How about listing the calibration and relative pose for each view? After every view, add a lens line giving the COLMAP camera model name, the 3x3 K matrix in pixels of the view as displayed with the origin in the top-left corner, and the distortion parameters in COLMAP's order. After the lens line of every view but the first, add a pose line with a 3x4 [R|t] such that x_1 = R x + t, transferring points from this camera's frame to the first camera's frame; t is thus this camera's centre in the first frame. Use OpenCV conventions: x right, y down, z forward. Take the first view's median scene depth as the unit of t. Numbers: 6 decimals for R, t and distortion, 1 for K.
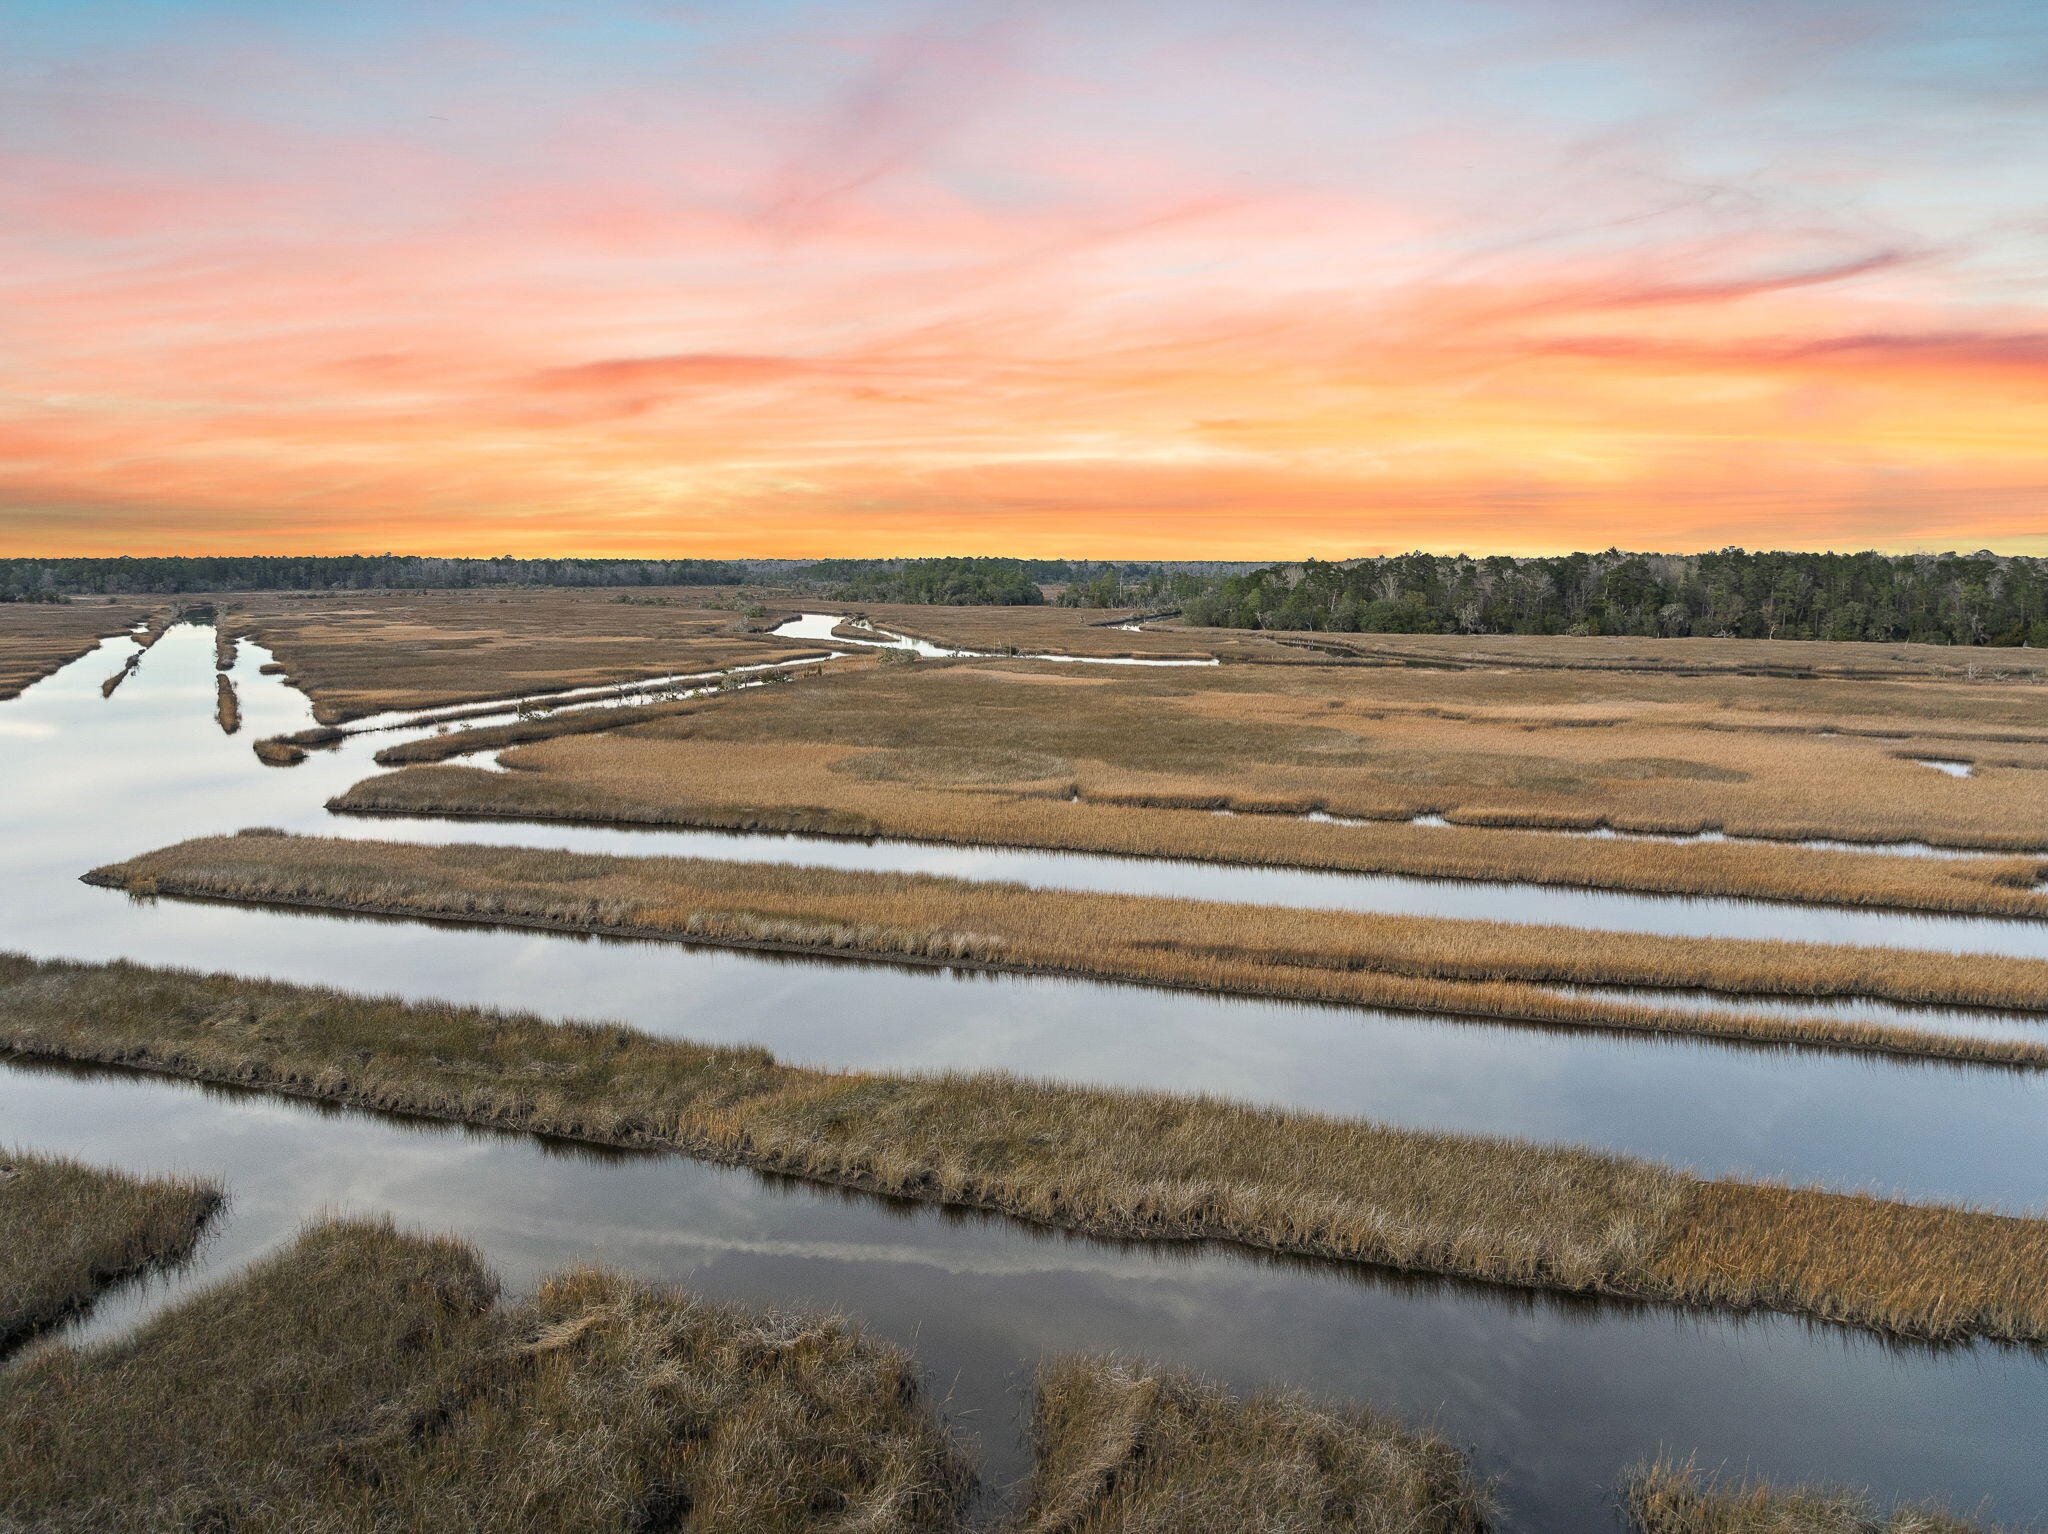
lens RADIAL K [[1444.3, 0, 1024.0], [0, 1444.3, 767.0], [0, 0, 1]] dist [-0.031895, -0.009601]
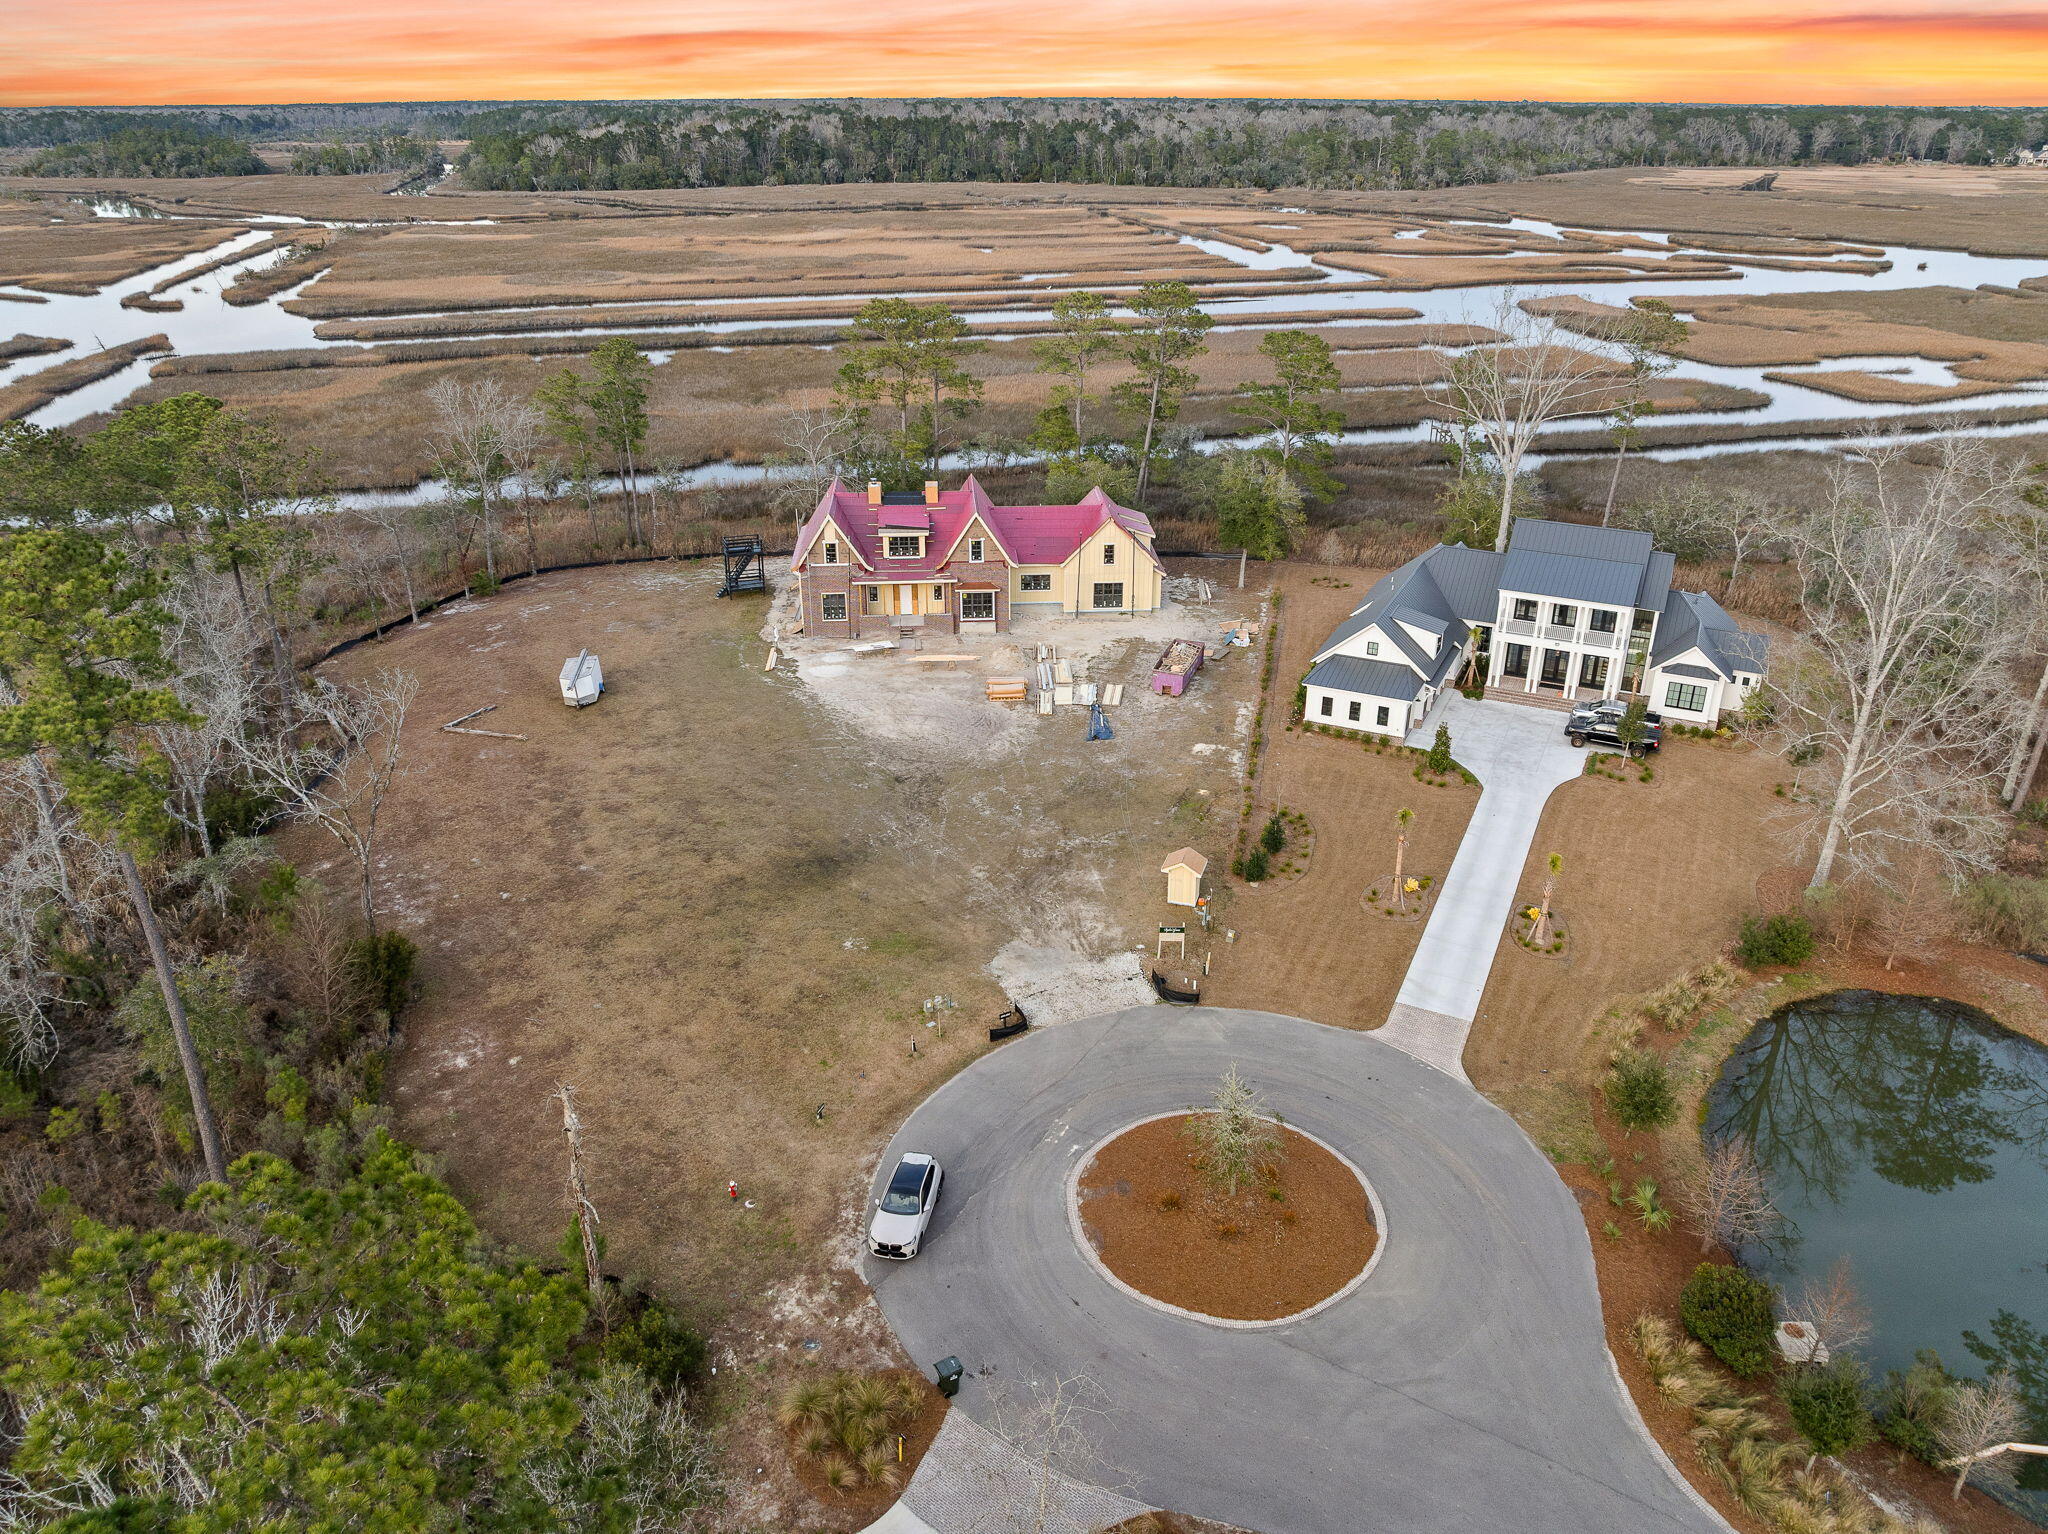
lens RADIAL K [[1450.6, 0, 1024.0], [0, 1450.6, 767.0], [0, 0, 1]] dist [-0.032181, -0.002710]
pose [[0.839218, -0.233583, 0.491073, -0.235025], [0.078753, 0.945732, 0.315260, 0.021733], [-0.538063, -0.225899, 0.812070, -0.411782]]
